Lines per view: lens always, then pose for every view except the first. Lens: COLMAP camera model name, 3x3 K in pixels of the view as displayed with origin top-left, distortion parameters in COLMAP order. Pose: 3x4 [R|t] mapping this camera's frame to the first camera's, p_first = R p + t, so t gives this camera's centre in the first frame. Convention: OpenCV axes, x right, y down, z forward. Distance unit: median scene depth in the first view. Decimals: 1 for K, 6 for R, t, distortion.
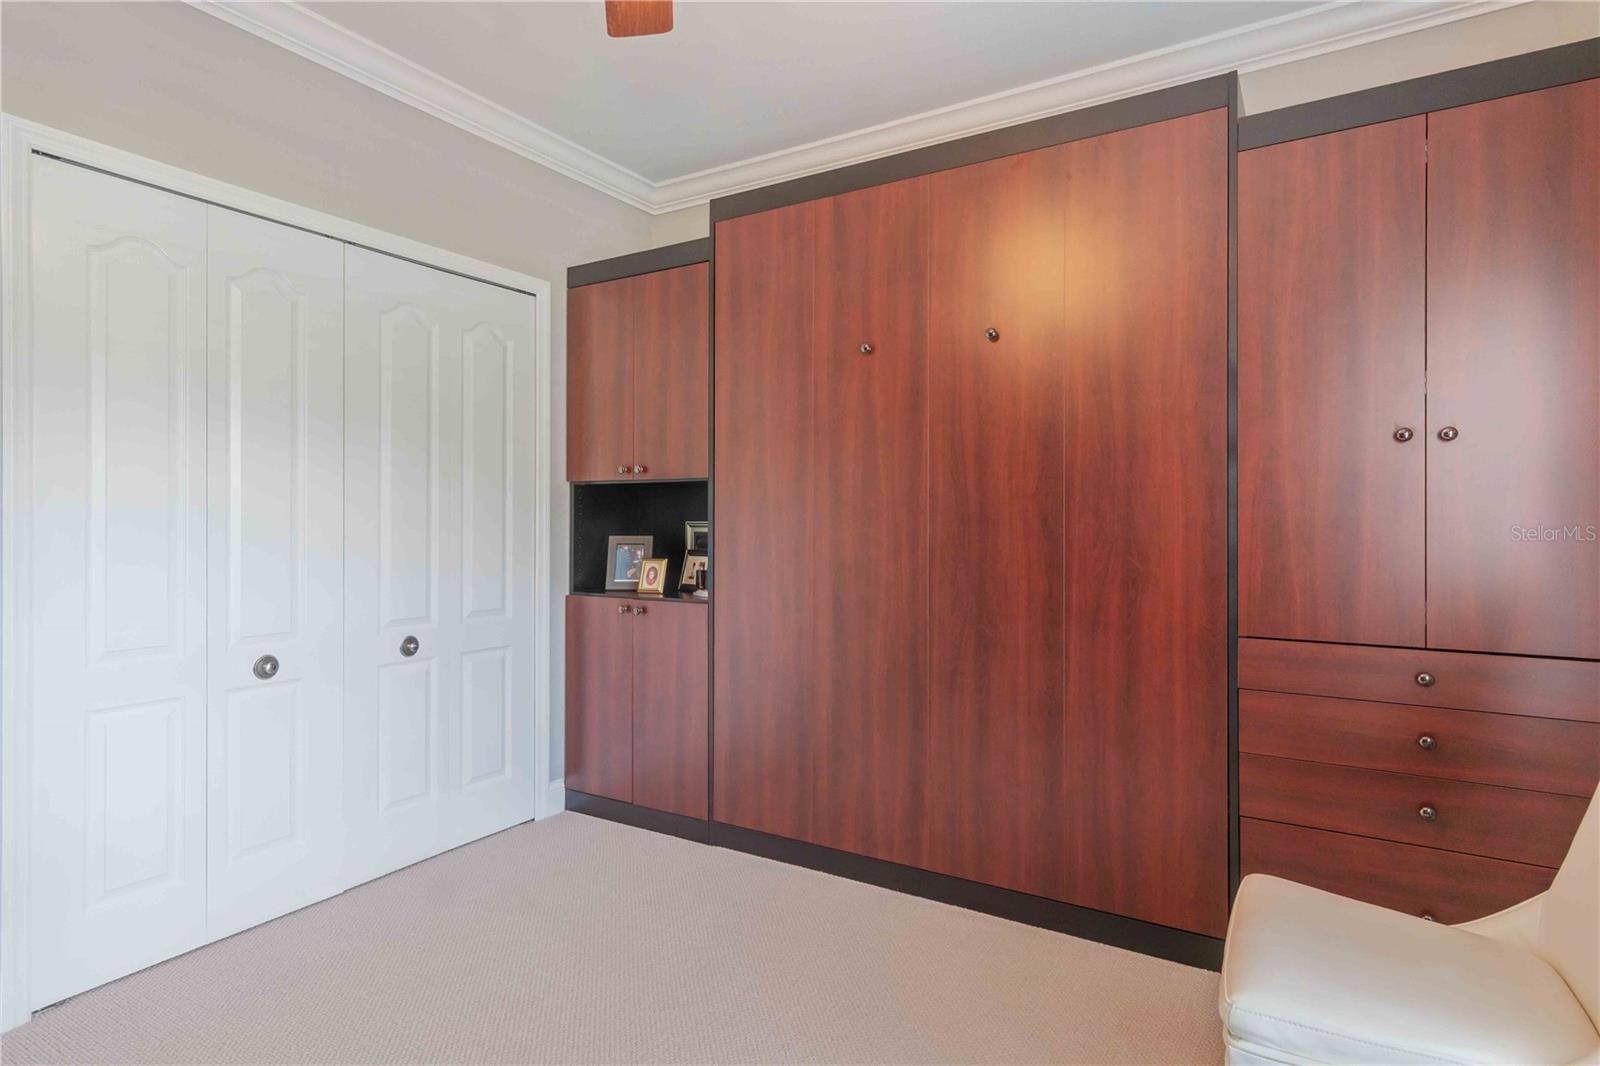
lens RADIAL K [[847.0, 0, 794.8], [0, 847.0, 525.5], [0, 0, 1]] dist [0.001982, 0.000426]
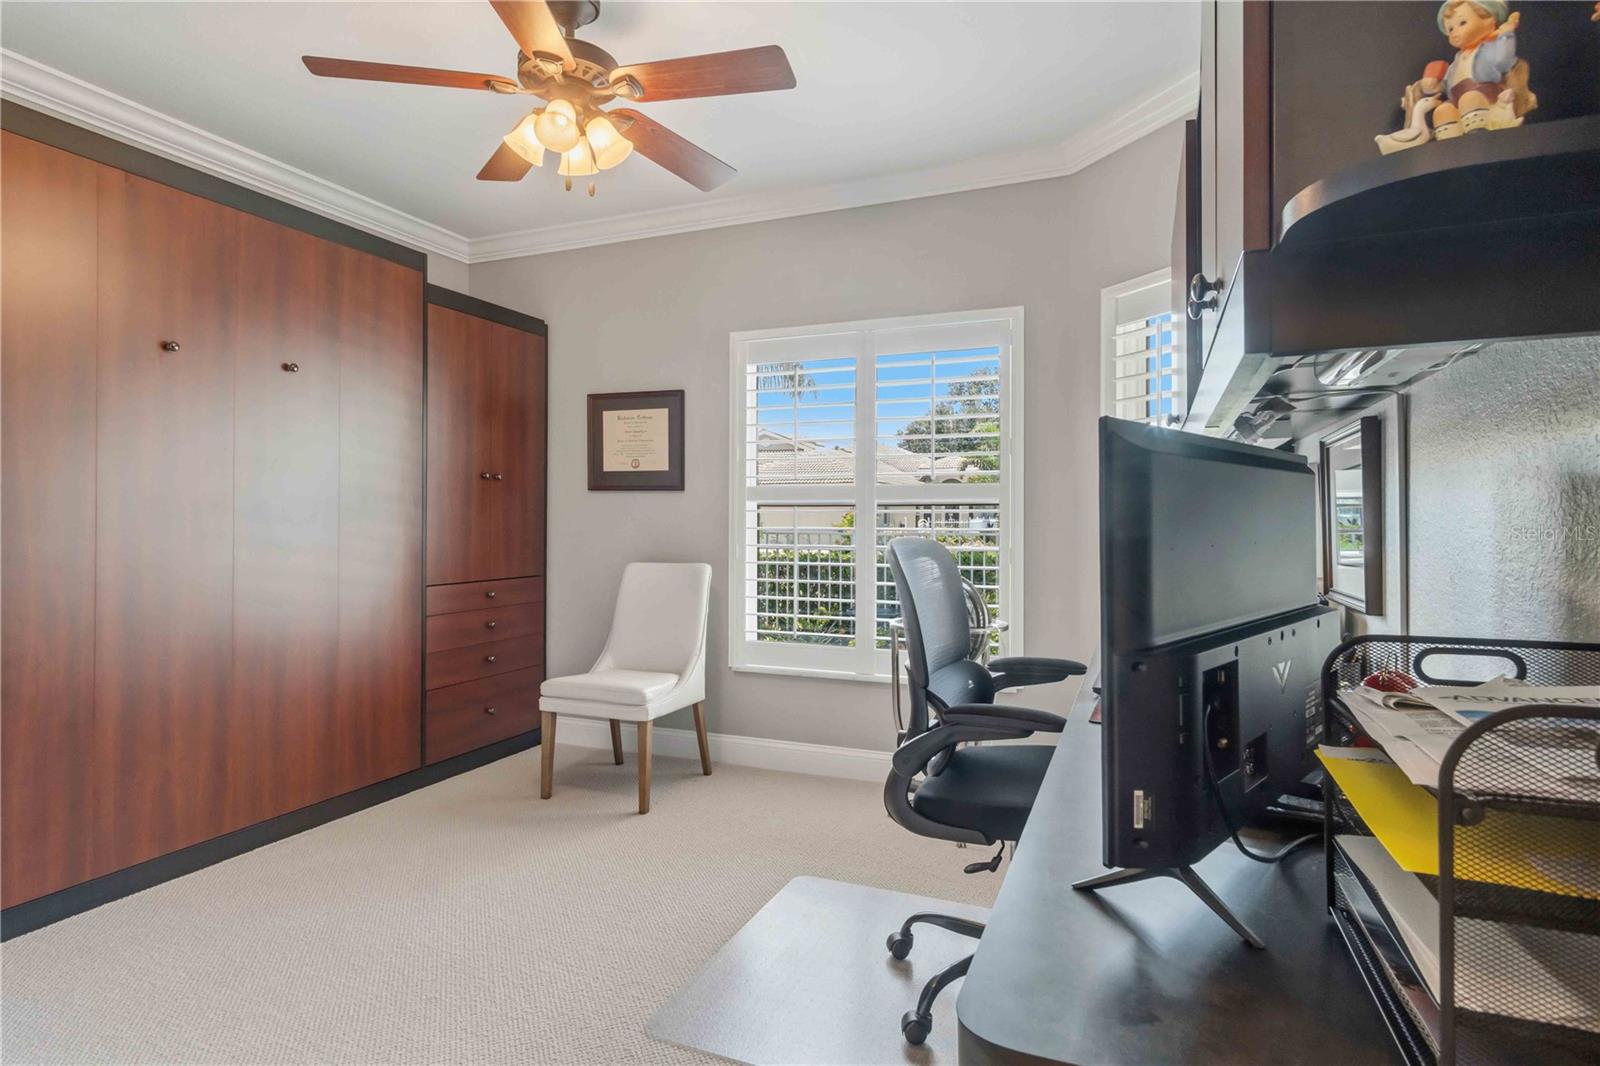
lens RADIAL K [[847.0, 0, 794.8], [0, 847.0, 525.5], [0, 0, 1]] dist [0.001982, 0.000426]
pose [[-0.155890, -0.008705, 0.987736, -1.268738], [0.006360, 0.999932, 0.009816, -0.002476], [-0.987754, 0.007812, -0.155824, 0.533466]]
